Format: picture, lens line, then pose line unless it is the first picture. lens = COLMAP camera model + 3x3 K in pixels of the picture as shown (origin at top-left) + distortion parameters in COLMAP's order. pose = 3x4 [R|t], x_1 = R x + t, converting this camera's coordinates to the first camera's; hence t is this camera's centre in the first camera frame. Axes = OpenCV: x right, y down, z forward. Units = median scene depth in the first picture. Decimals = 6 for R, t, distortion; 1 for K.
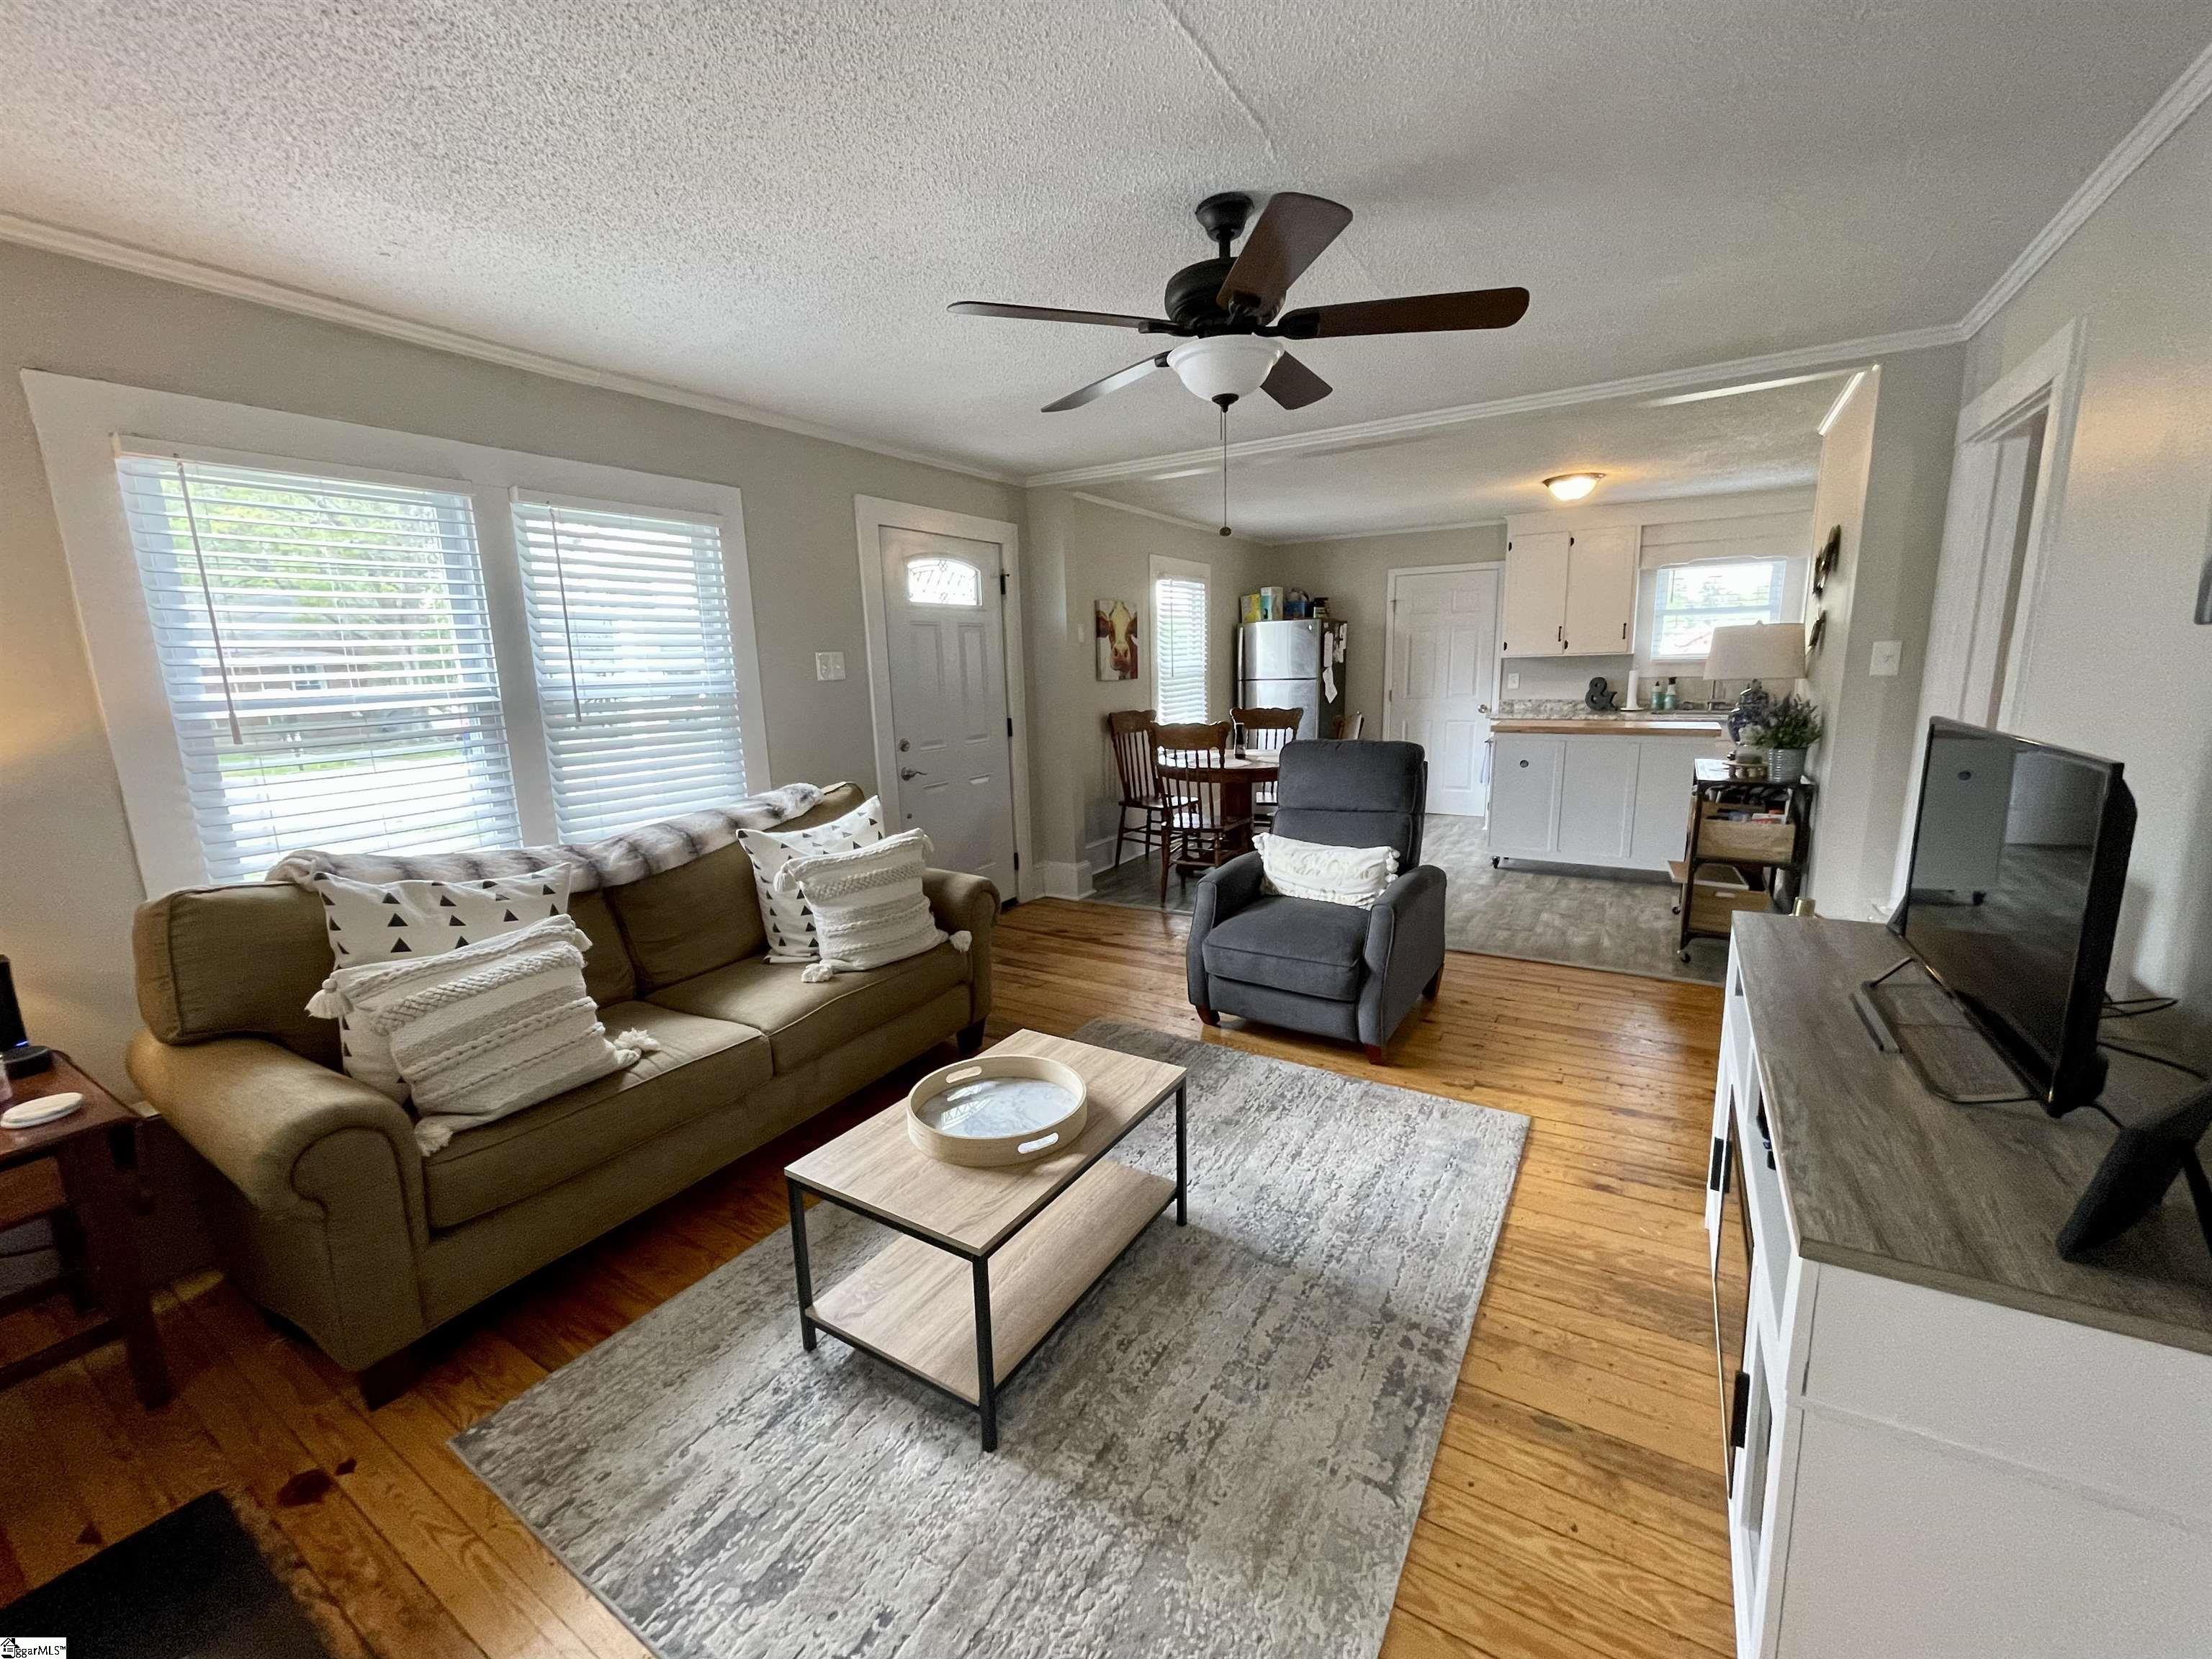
lens RADIAL K [[891.8, 0, 1101.0], [0, 891.8, 827.7], [0, 0, 1]] dist [-0.003028, -0.000091]
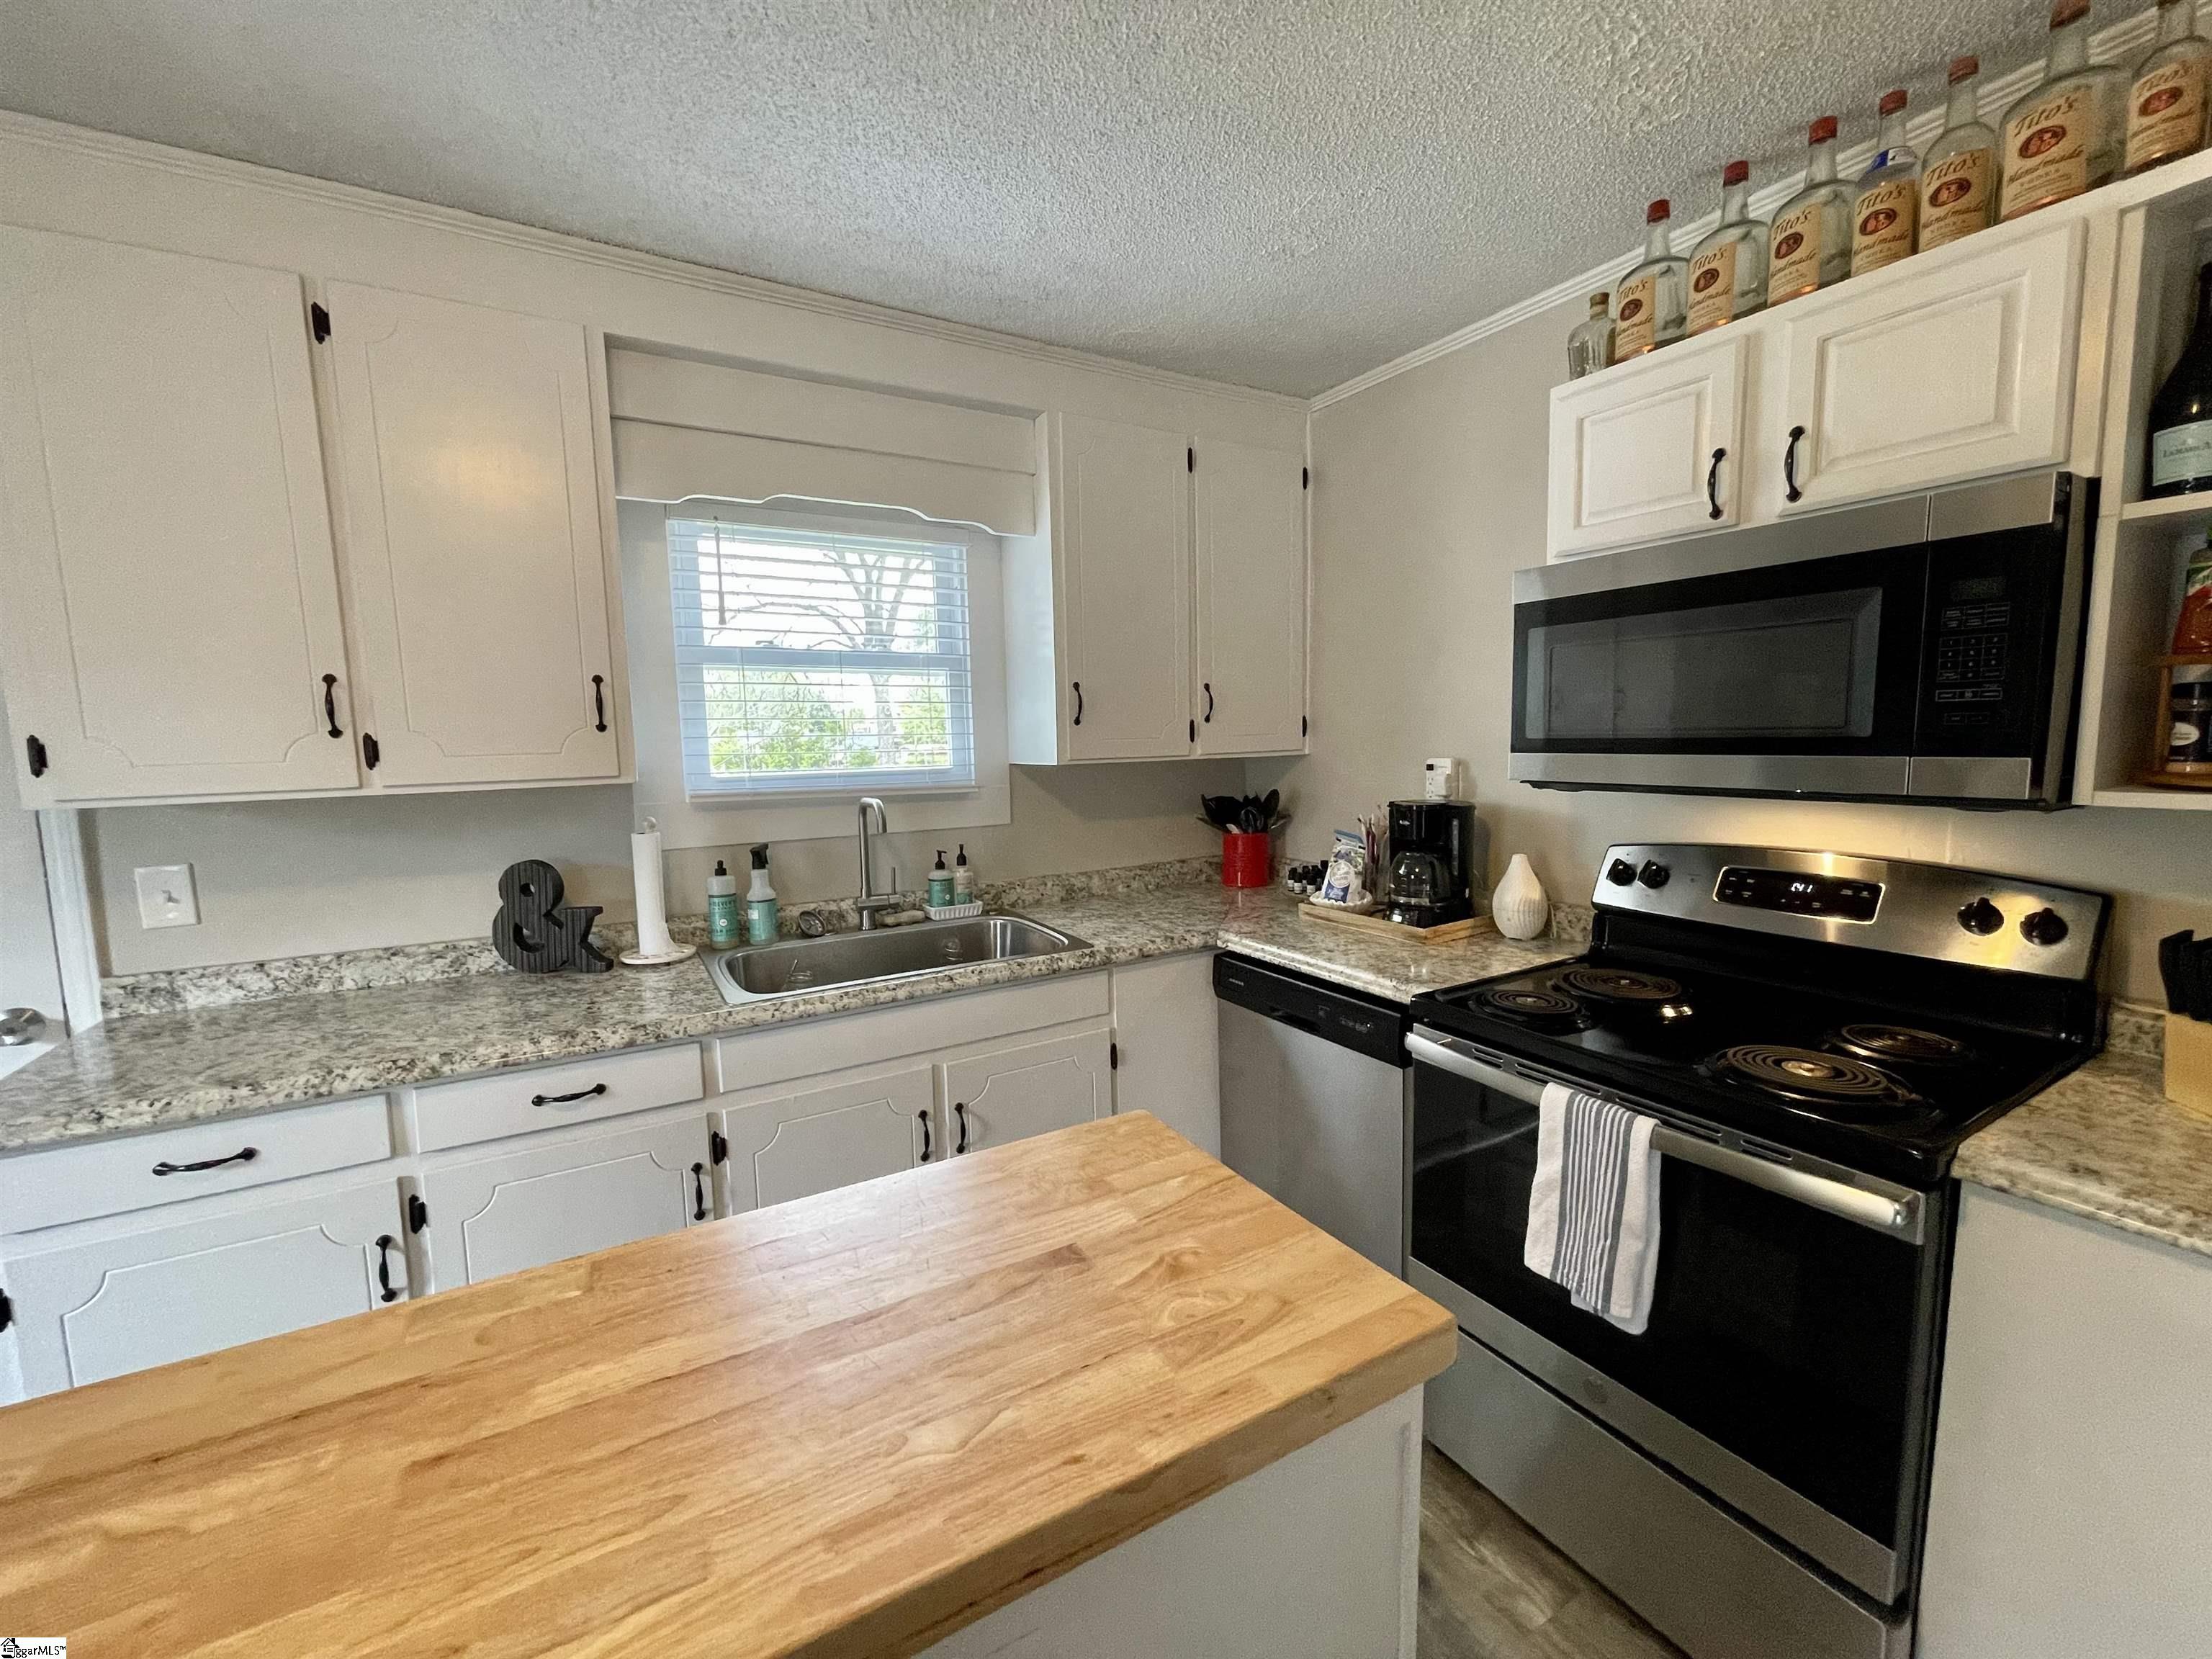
lens RADIAL K [[891.8, 0, 1106.0], [0, 891.8, 829.5], [0, 0, 1]] dist [-0.000095, -0.000013]
pose [[0.471894, -0.069210, 0.878934, 0.763557], [0.169135, 0.985504, -0.013206, -0.279355], [-0.865280, 0.154890, 0.476760, 1.356266]]
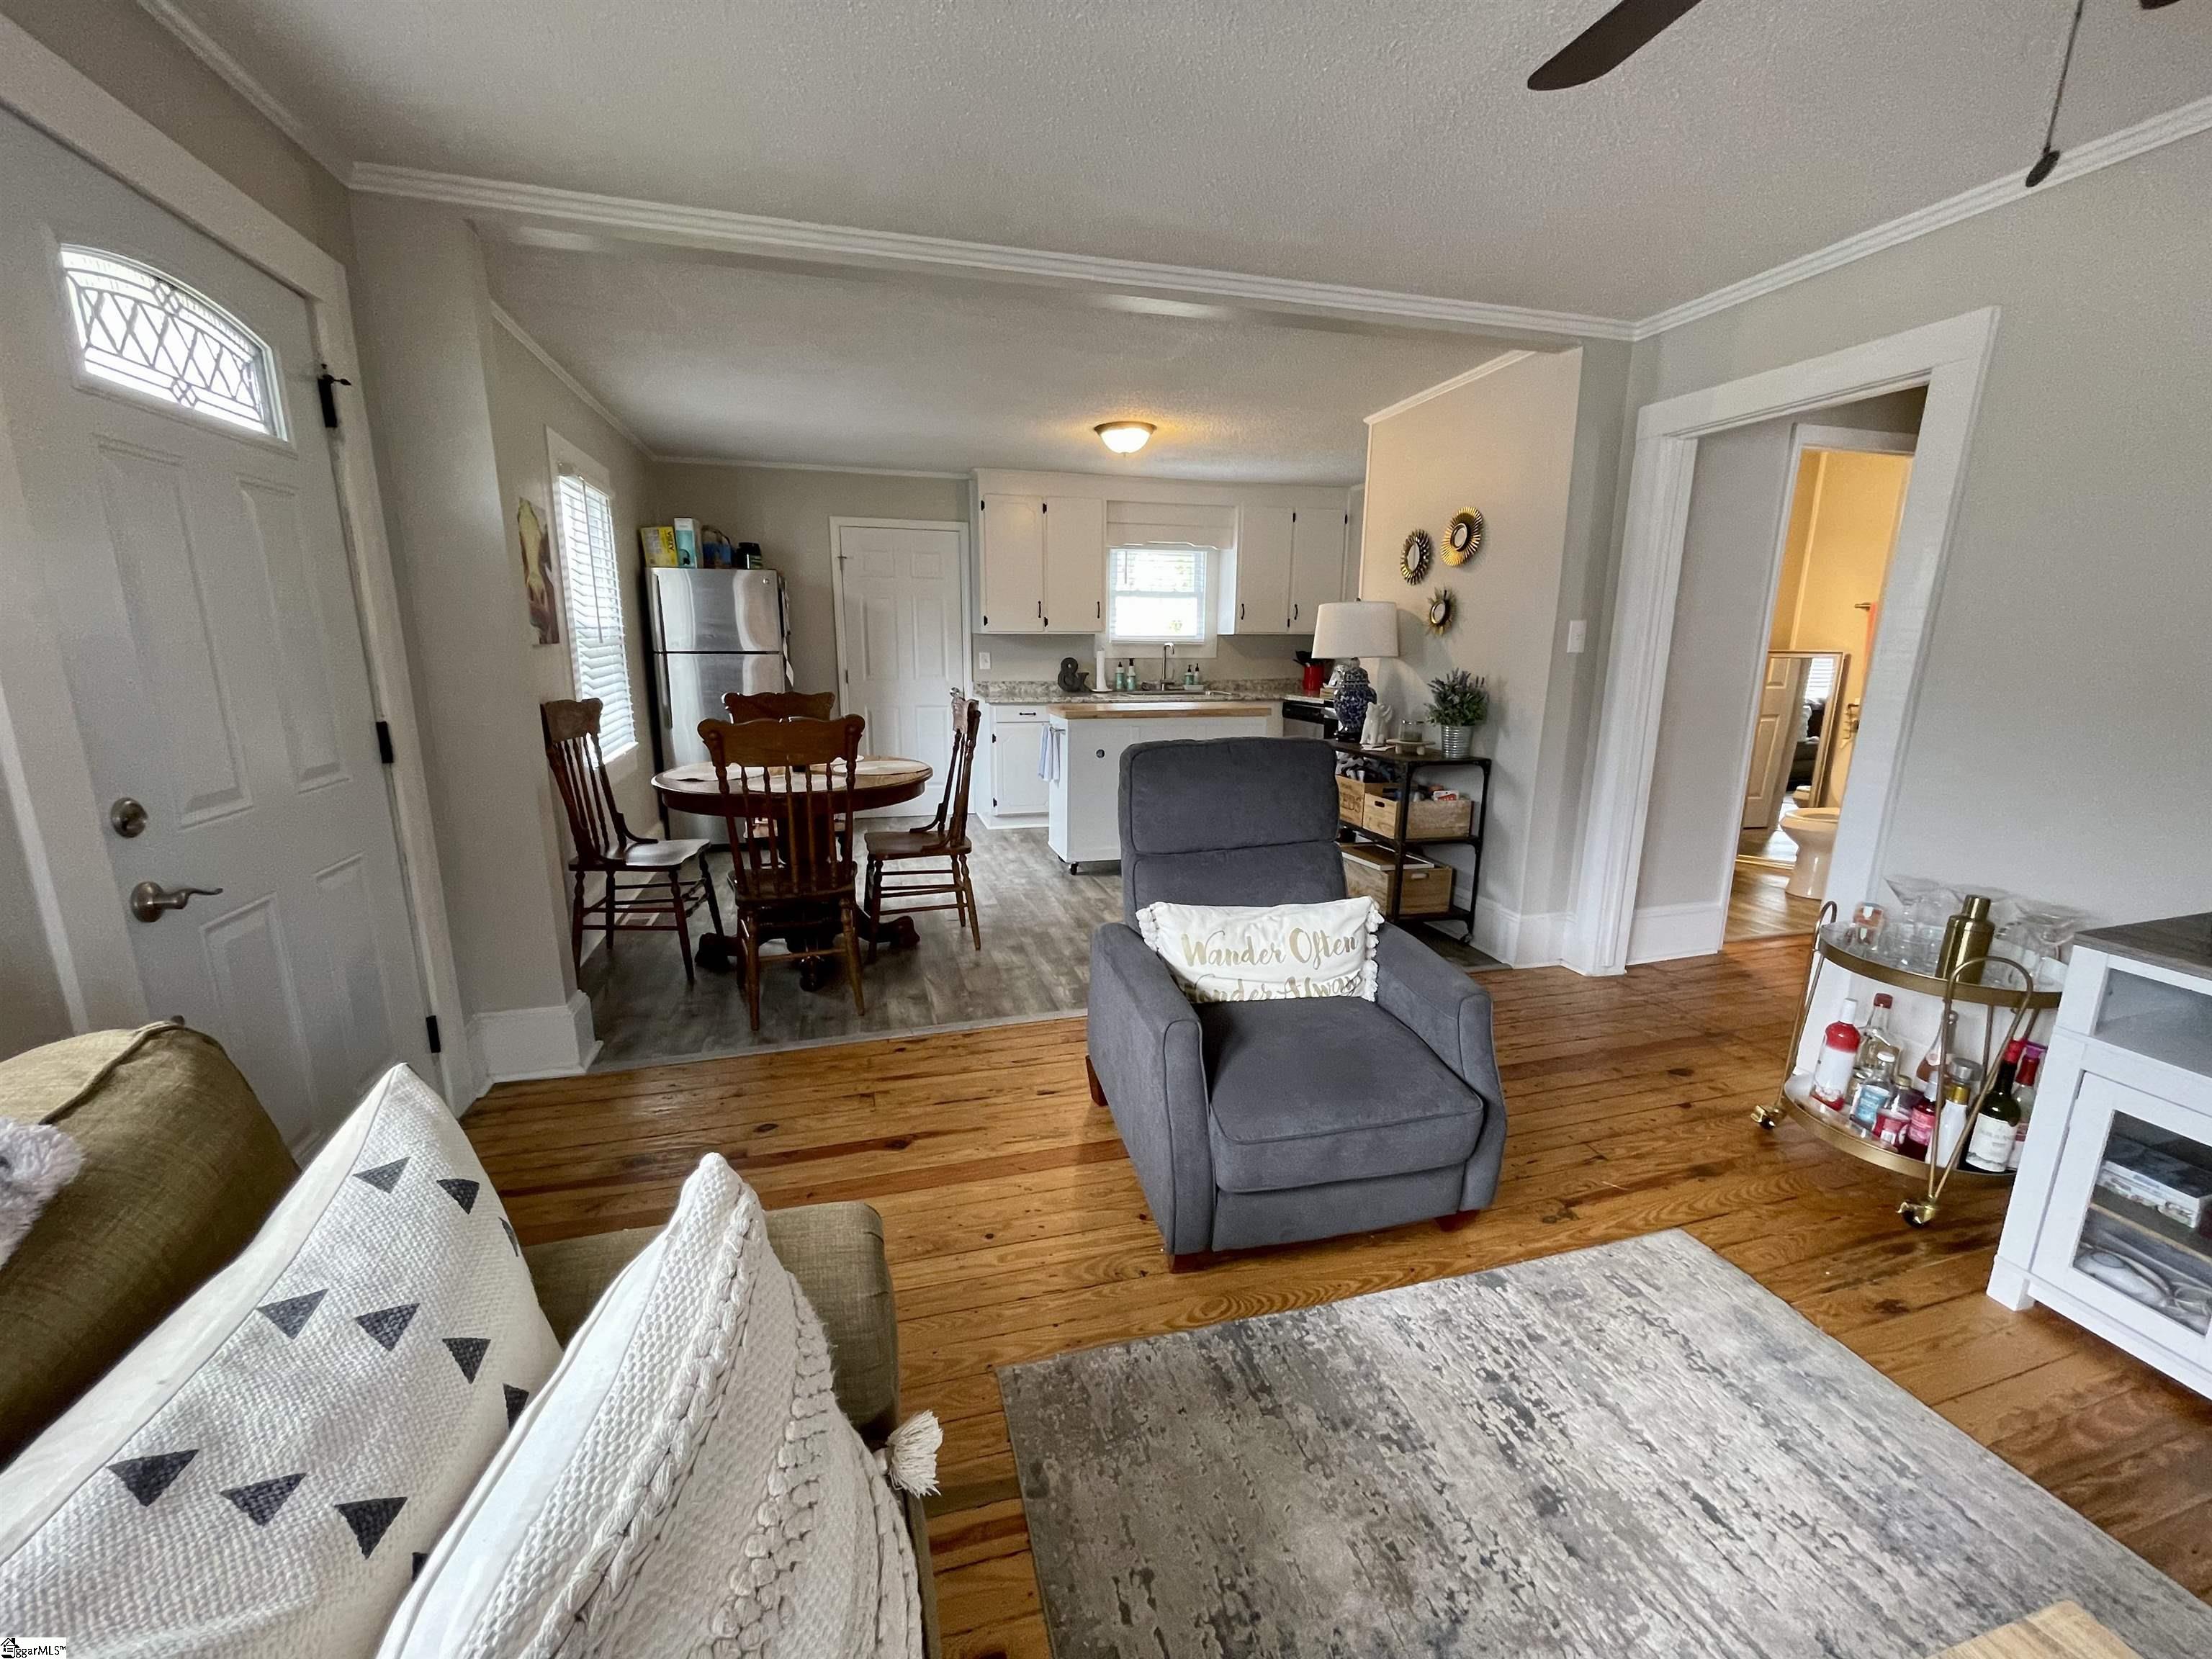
lens RADIAL K [[891.8, 0, 1101.0], [0, 891.8, 827.7], [0, 0, 1]] dist [-0.003028, -0.000091]
pose [[0.671057, -0.120904, 0.731481, -0.273001], [0.109445, 0.991959, 0.063553, -0.087090], [-0.733283, 0.037409, 0.678894, 0.644934]]
